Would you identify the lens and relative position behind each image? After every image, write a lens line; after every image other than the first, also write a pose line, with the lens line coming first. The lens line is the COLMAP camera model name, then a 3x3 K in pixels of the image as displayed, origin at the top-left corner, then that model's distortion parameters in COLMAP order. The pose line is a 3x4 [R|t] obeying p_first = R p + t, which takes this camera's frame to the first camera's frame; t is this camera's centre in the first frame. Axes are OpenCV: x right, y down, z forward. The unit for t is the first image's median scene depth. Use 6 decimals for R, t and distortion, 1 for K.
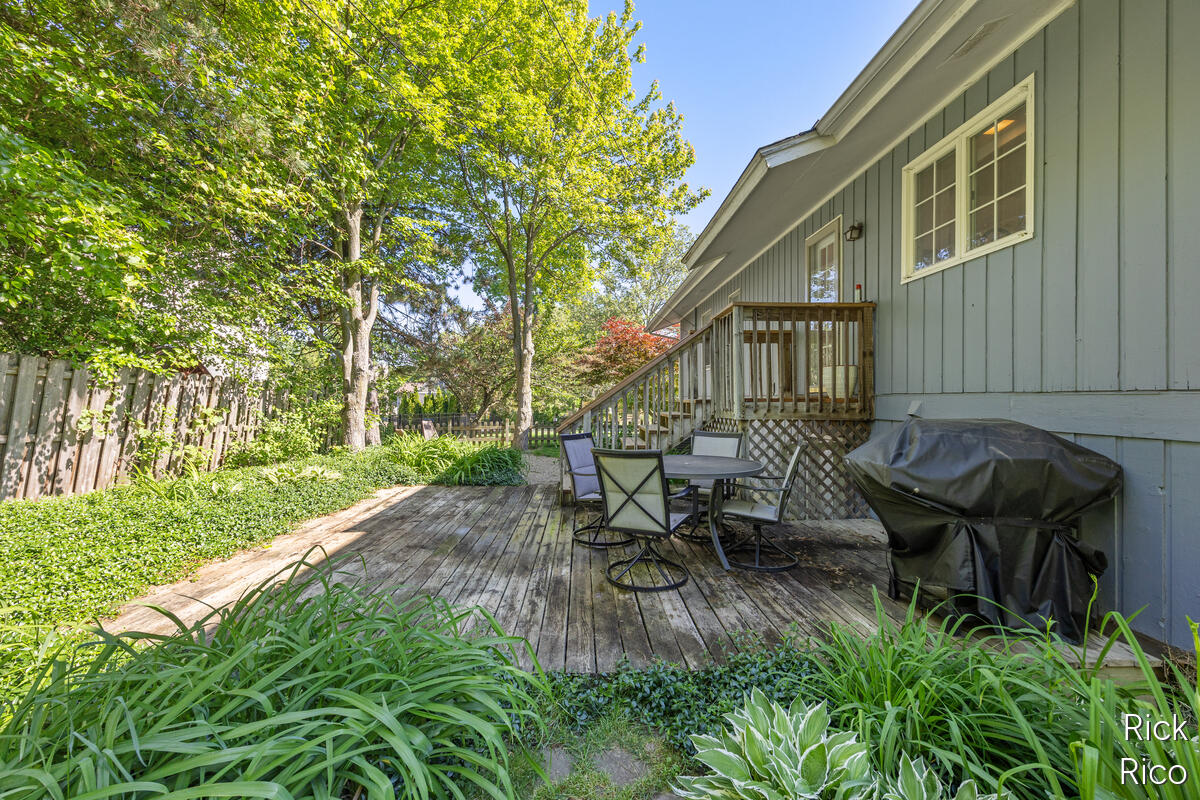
lens RADIAL K [[480.0, 0, 600.0], [0, 480.0, 400.0], [0, 0, 1]] dist [0.000496, 0.000059]
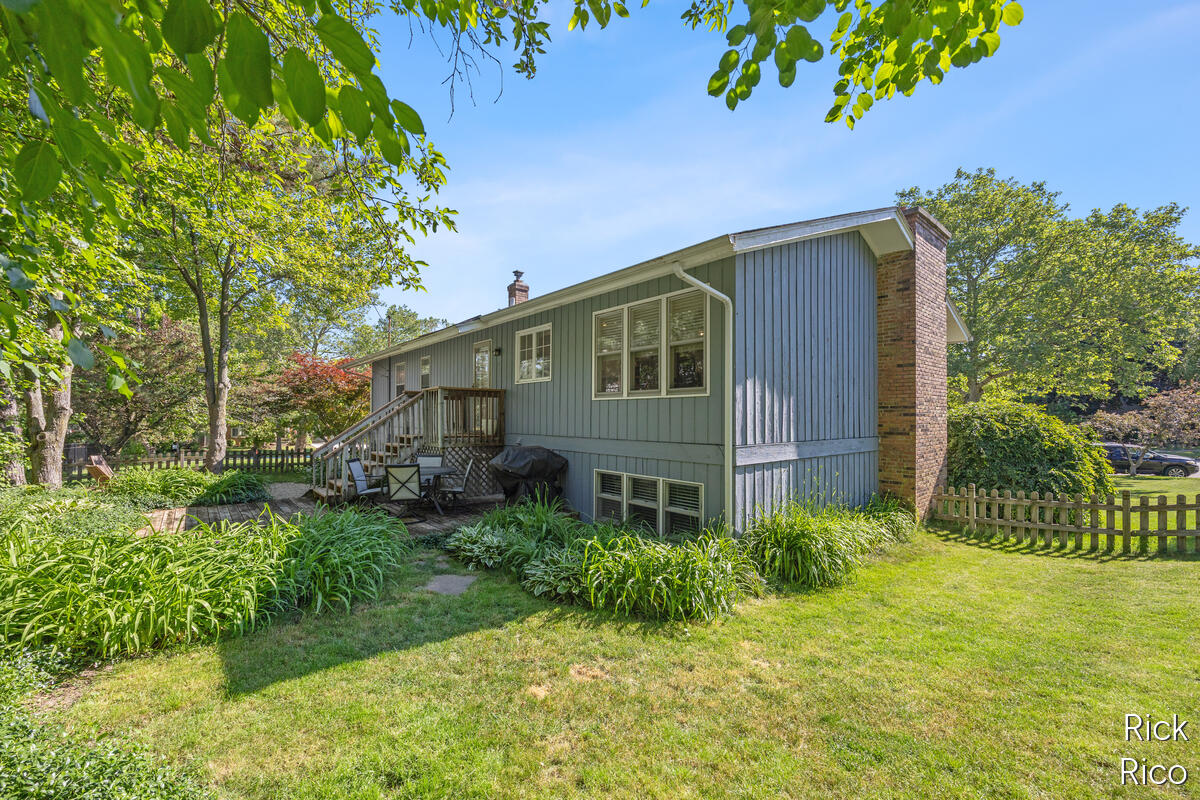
lens RADIAL K [[493.2, 0, 595.4], [0, 493.2, 413.3], [0, 0, 1]] dist [0.000033, 0.000023]
pose [[0.791303, 0.007478, 0.611379, -0.430371], [-0.001044, 0.999940, -0.010879, -0.075286], [-0.611423, 0.007970, 0.791263, -0.941785]]
